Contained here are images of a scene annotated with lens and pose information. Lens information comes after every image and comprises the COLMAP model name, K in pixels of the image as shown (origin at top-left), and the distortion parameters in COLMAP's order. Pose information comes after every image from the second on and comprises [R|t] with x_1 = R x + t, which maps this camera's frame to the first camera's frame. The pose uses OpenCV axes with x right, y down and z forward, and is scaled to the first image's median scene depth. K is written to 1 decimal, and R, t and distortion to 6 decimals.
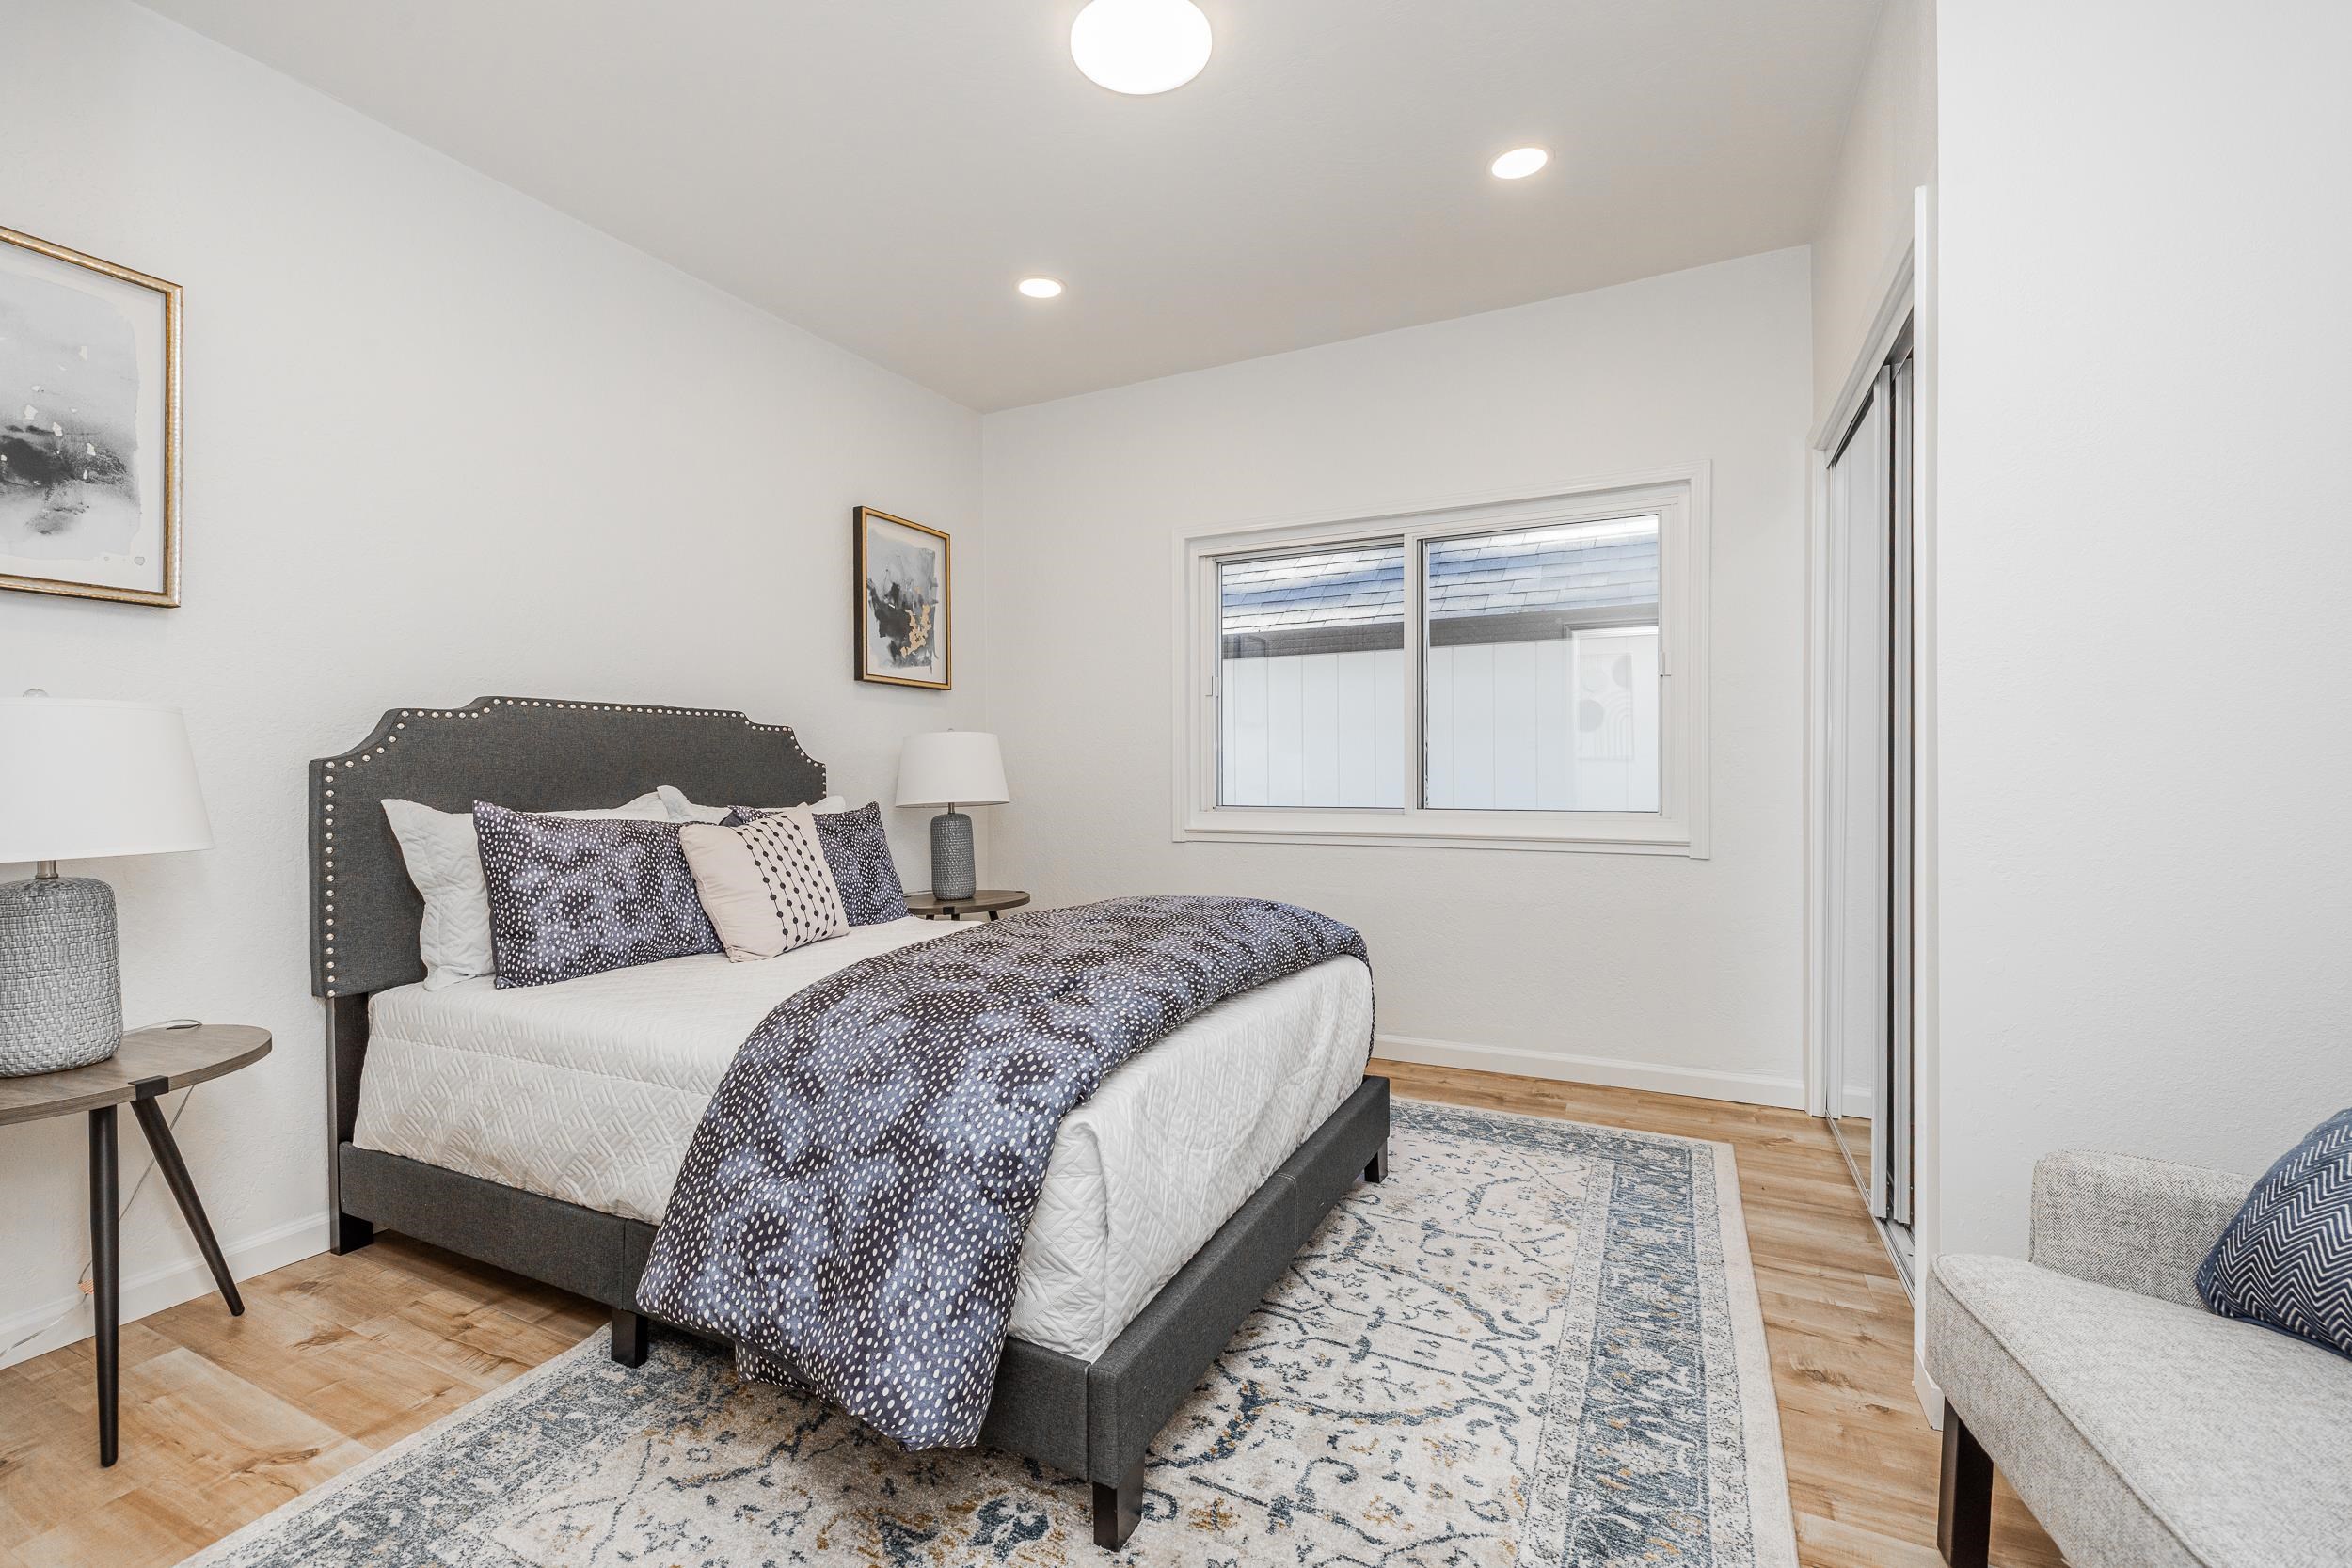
lens RADIAL K [[1002.2, 0, 1168.0], [0, 1002.2, 776.9], [0, 0, 1]] dist [-0.001456, 0.000195]
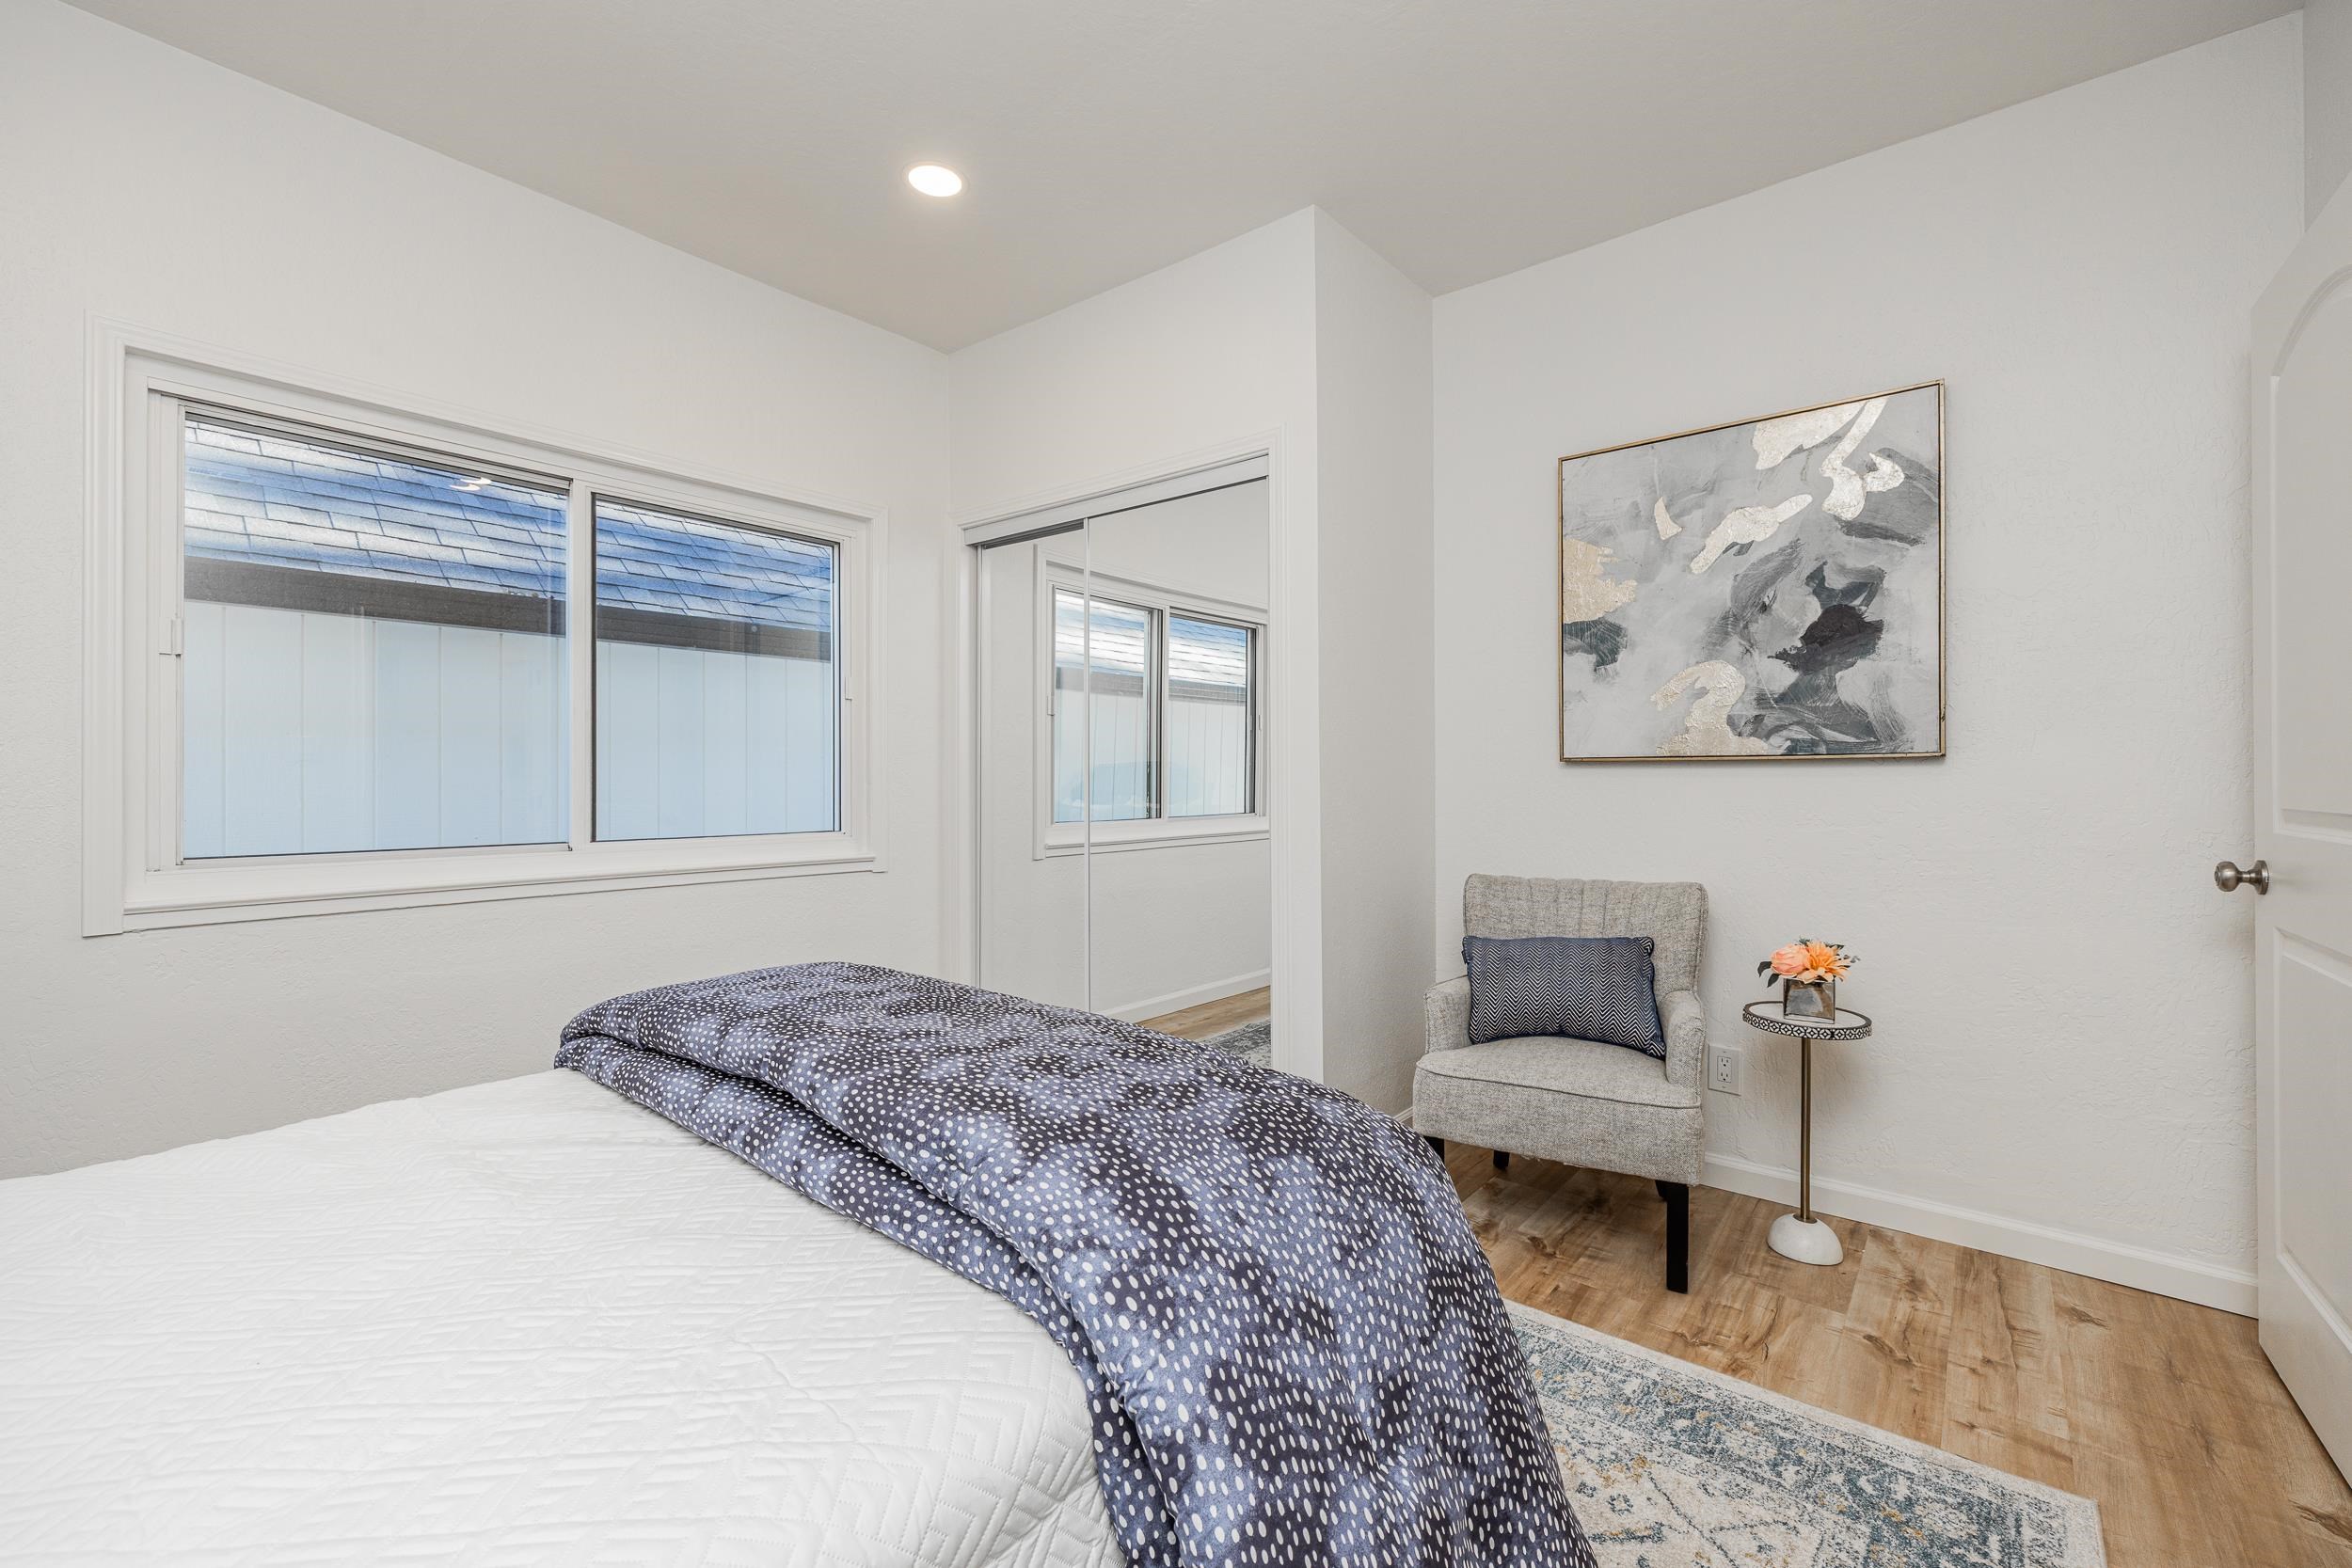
lens RADIAL K [[1002.2, 0, 1179.5], [0, 1002.2, 787.6], [0, 0, 1]] dist [-0.001456, 0.000195]
pose [[0.226103, -0.001594, 0.974102, -0.952695], [0.013867, 0.999903, -0.001582, -0.007132], [-0.974005, 0.013865, 0.226103, 0.935891]]
